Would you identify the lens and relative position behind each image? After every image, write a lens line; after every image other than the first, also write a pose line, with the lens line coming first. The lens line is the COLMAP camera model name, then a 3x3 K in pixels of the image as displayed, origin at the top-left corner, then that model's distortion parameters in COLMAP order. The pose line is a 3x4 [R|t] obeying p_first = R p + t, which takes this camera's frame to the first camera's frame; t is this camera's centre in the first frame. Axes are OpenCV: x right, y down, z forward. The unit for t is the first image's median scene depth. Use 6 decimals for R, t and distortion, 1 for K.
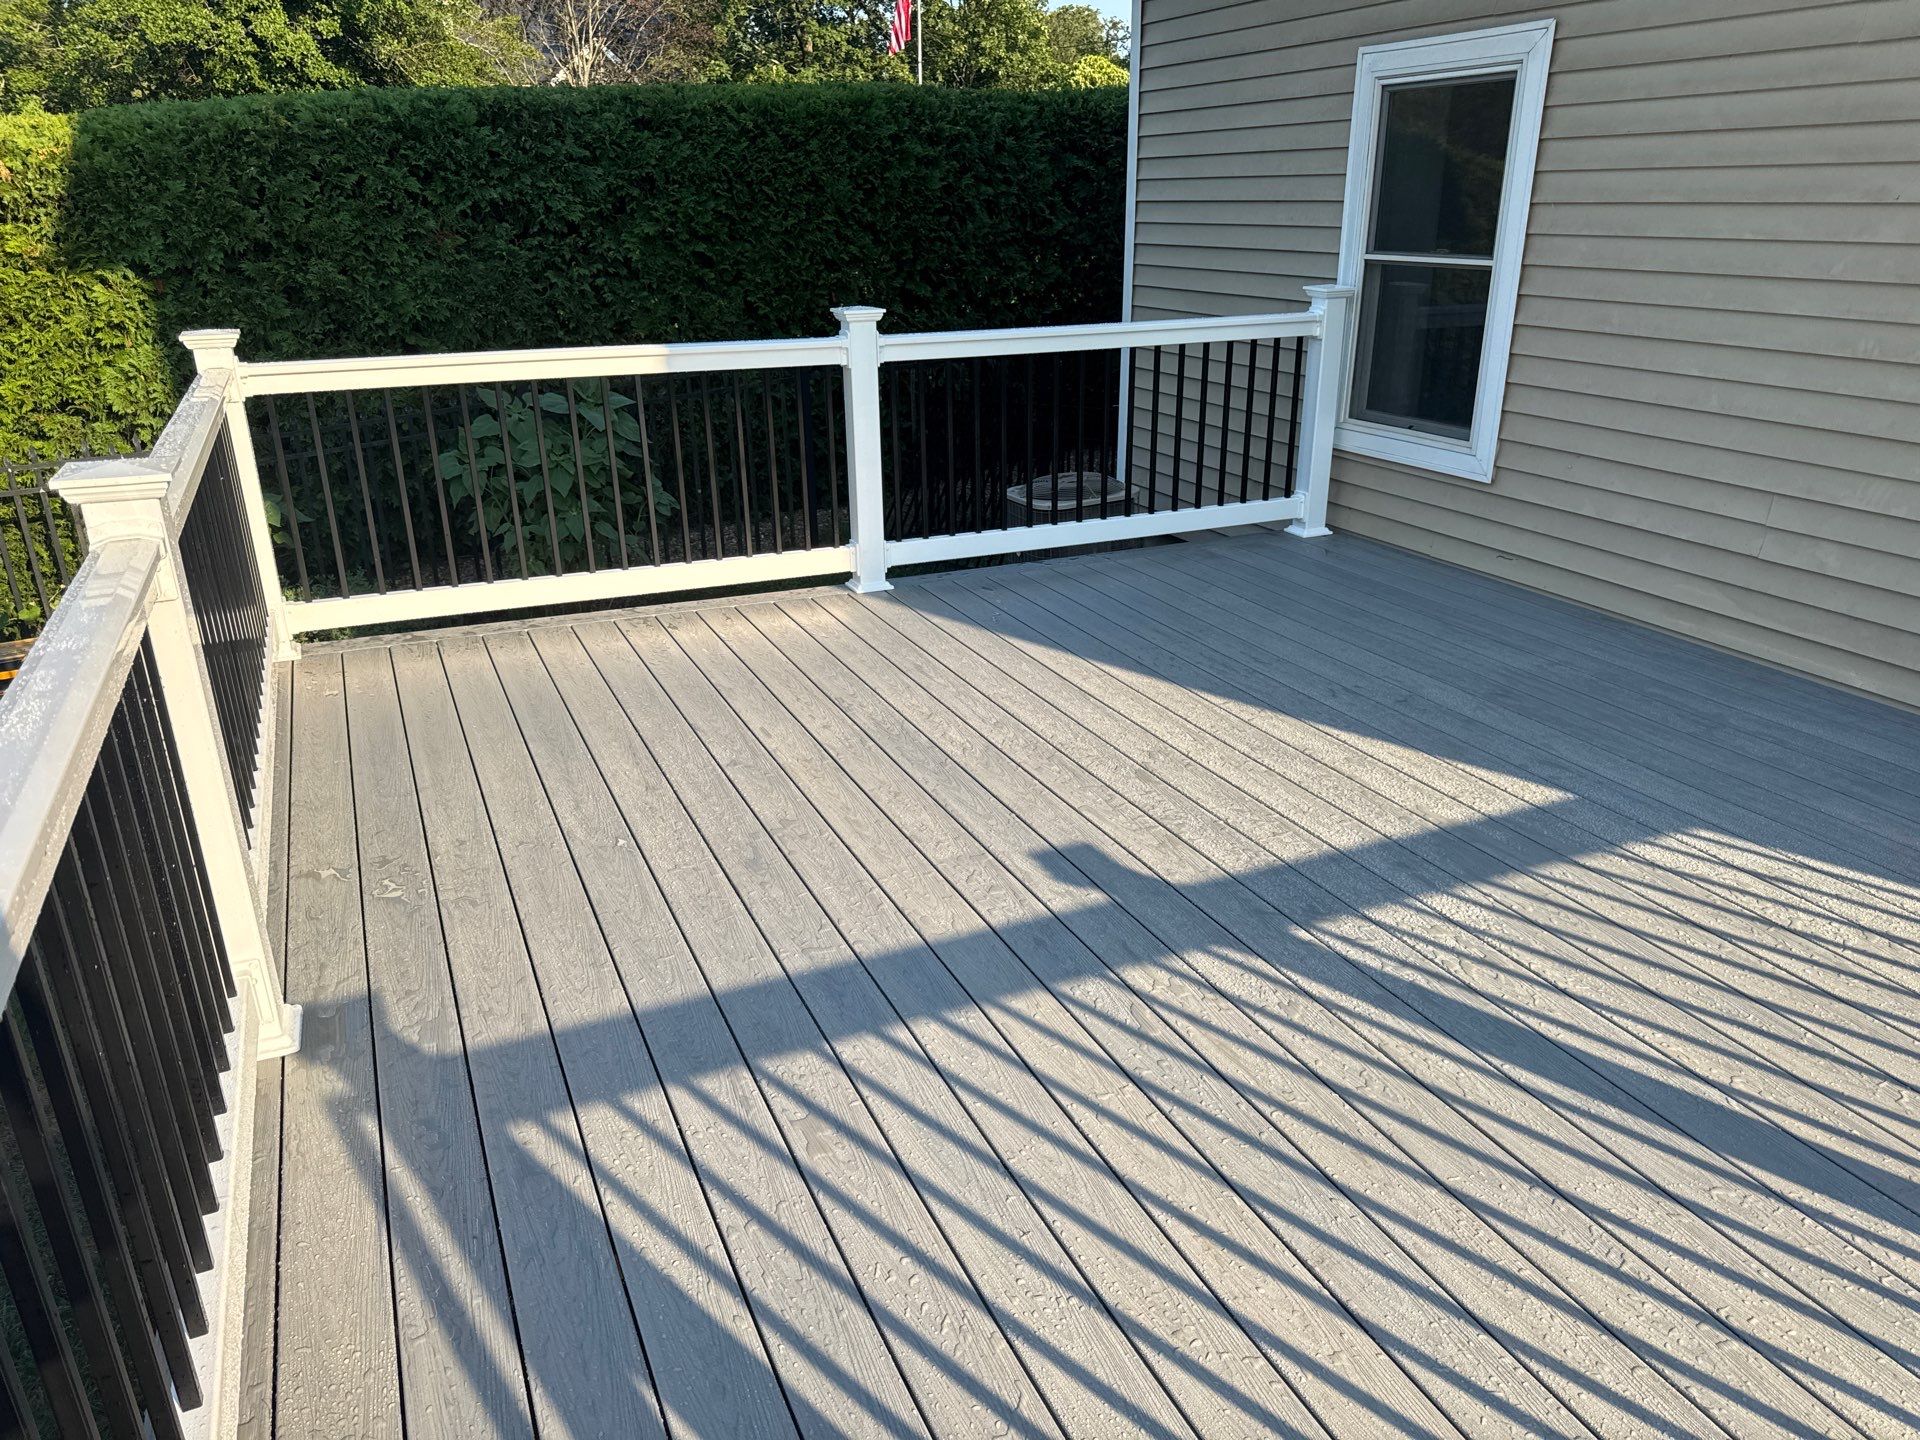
lens RADIAL K [[1360.8, 0, 961.4], [0, 1360.8, 734.1], [0, 0, 1]] dist [0.037241, -0.044344]
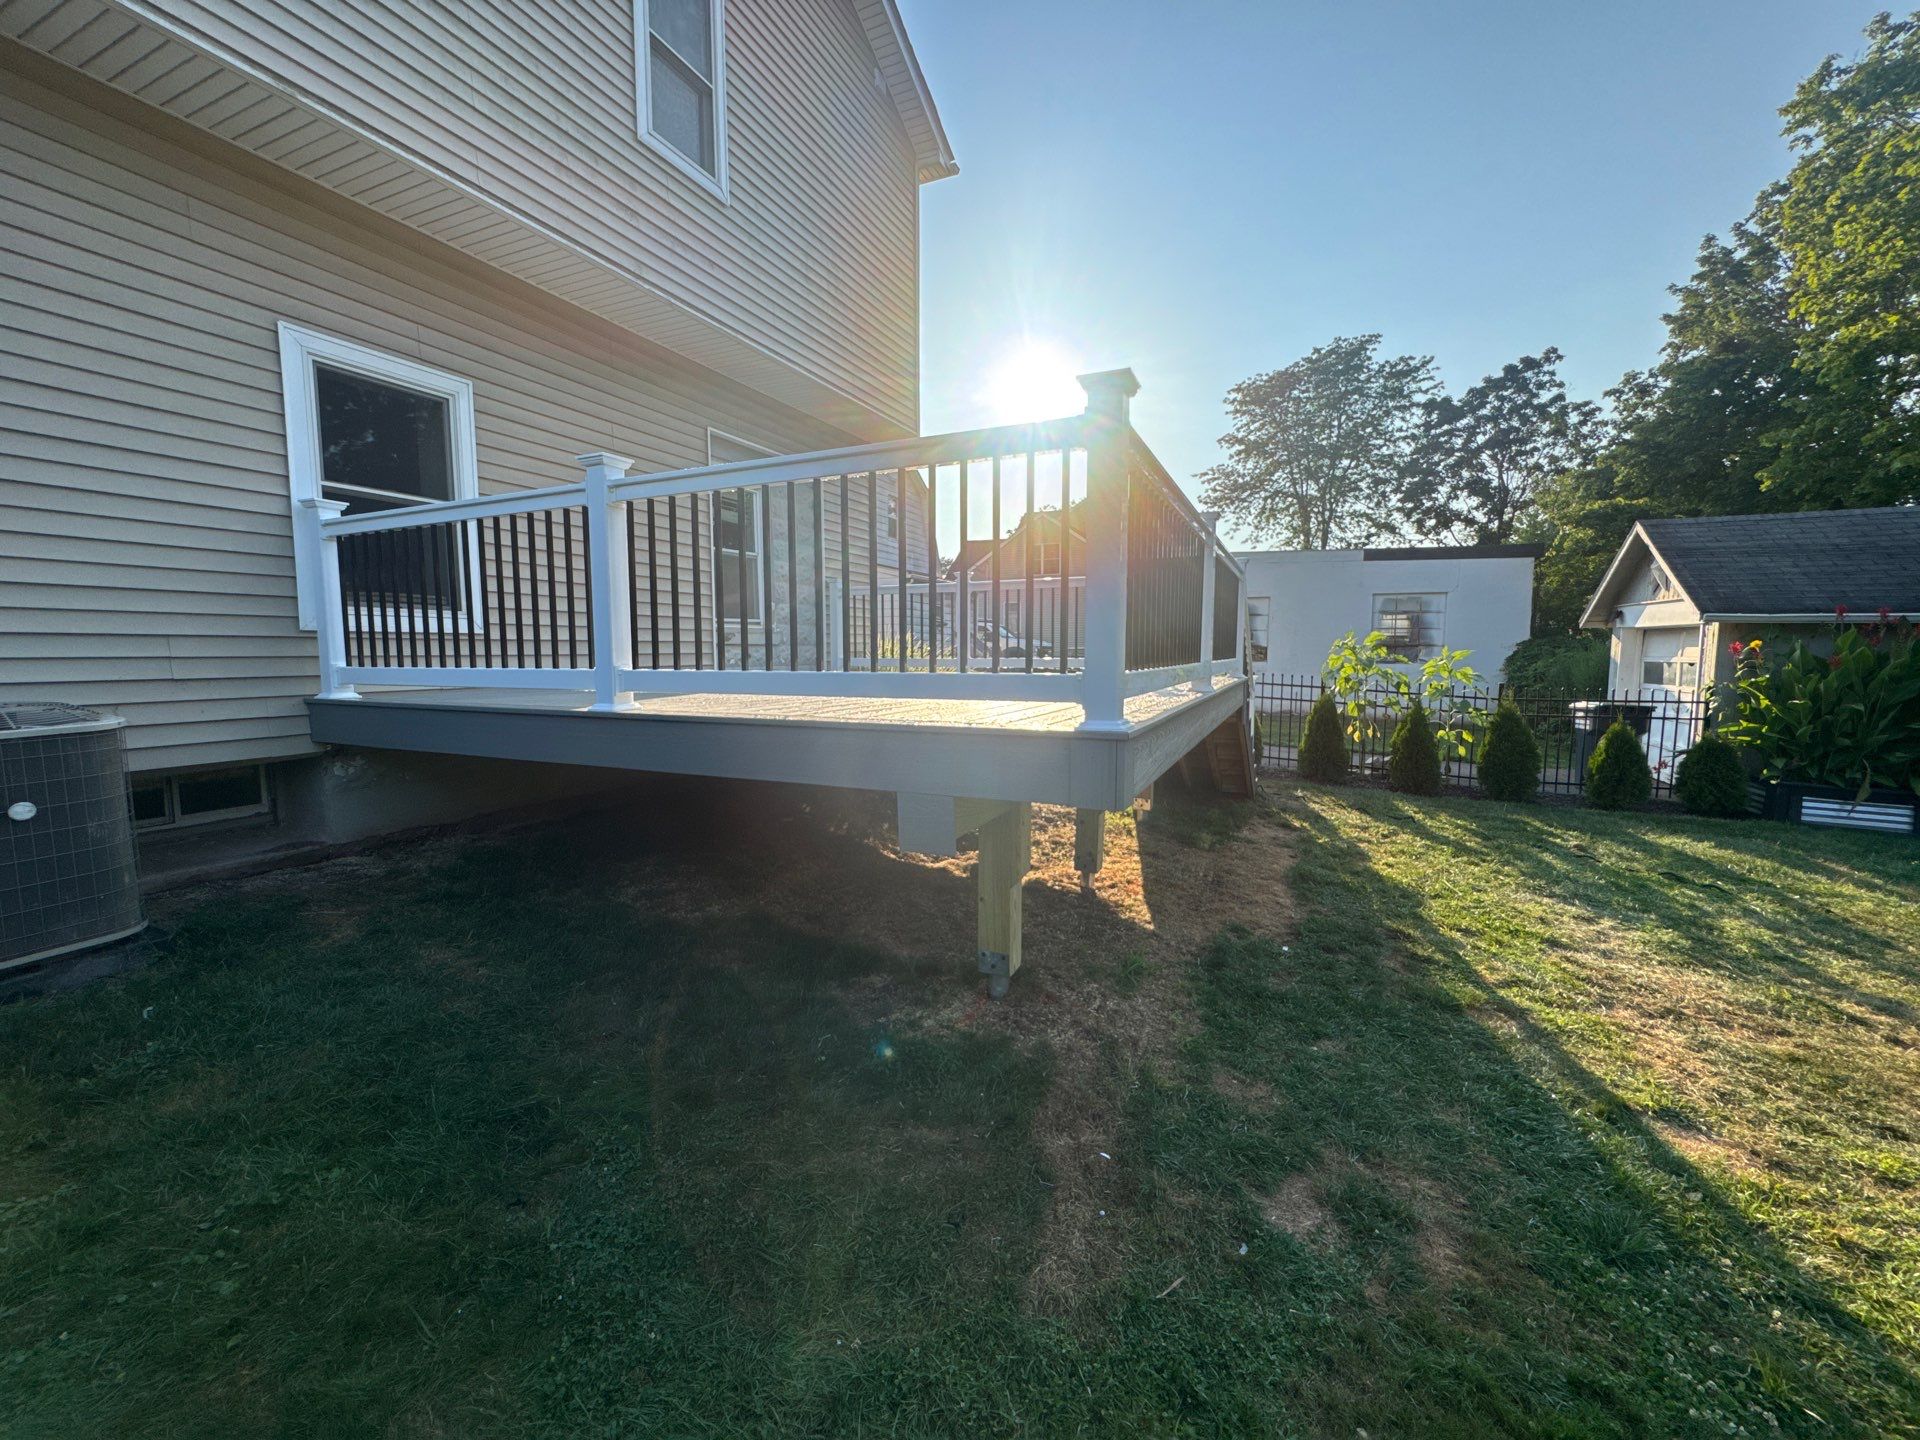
lens RADIAL K [[766.4, 0, 958.5], [0, 766.4, 725.1], [0, 0, 1]] dist [-0.006300, 0.000906]
pose [[-0.661423, -0.055788, 0.747936, -0.707957], [0.288248, 0.901733, 0.322167, -0.216287], [-0.692411, 0.428679, -0.580345, 1.182473]]
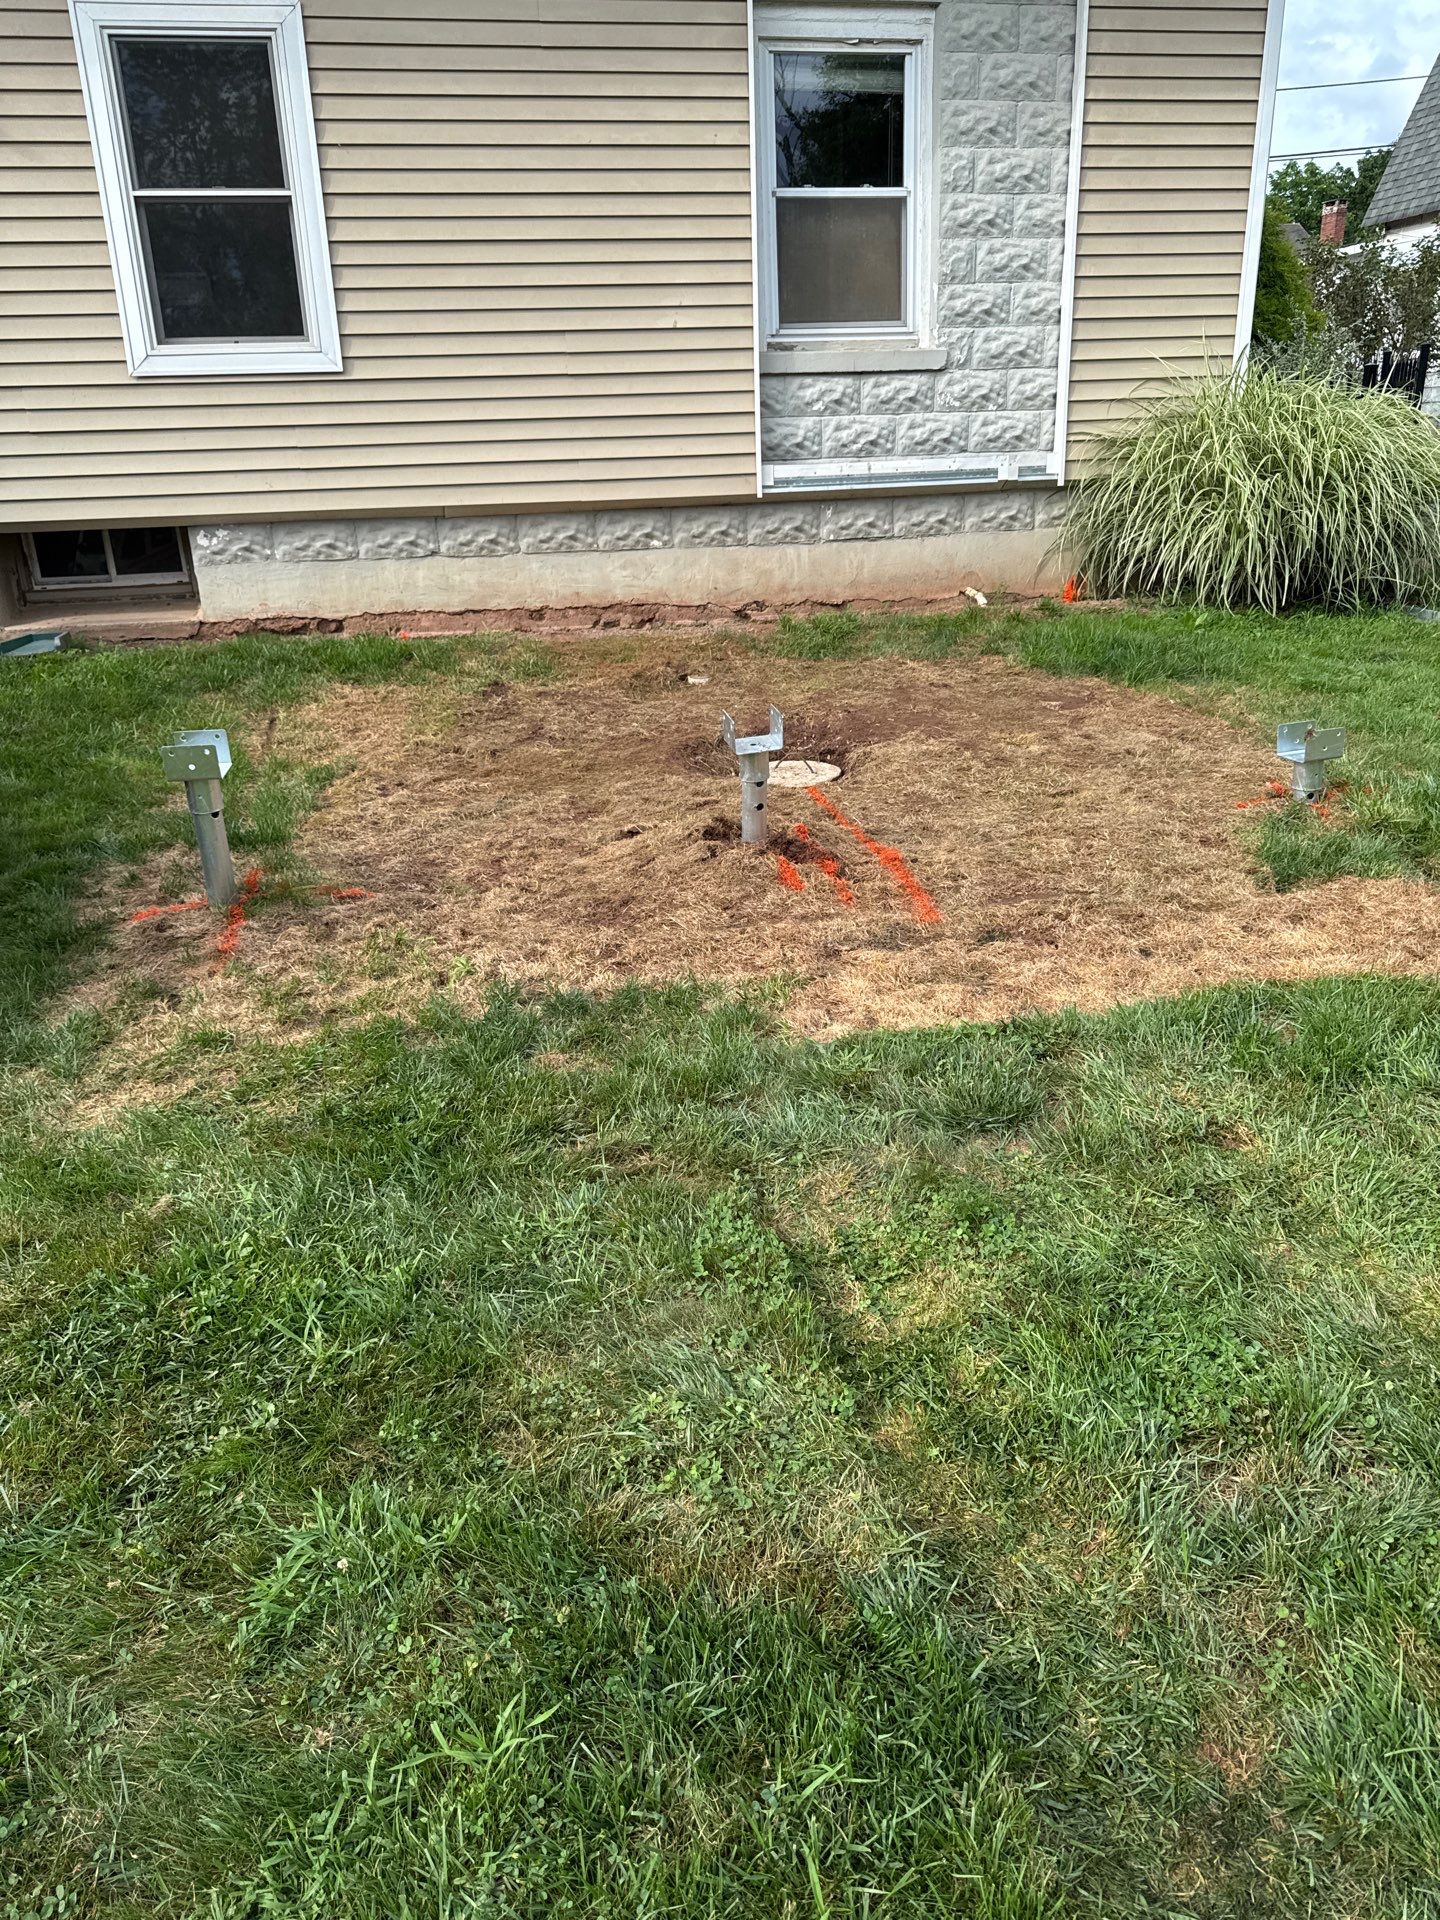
lens RADIAL K [[1360.8, 0, 721.1], [0, 1360.8, 945.3], [0, 0, 1]] dist [0.037241, -0.044344]
pose [[0.228737, -0.333083, 0.914732, -0.902863], [0.385977, 0.893661, 0.228893, 0.146490], [-0.893701, 0.300710, 0.332976, 0.400736]]
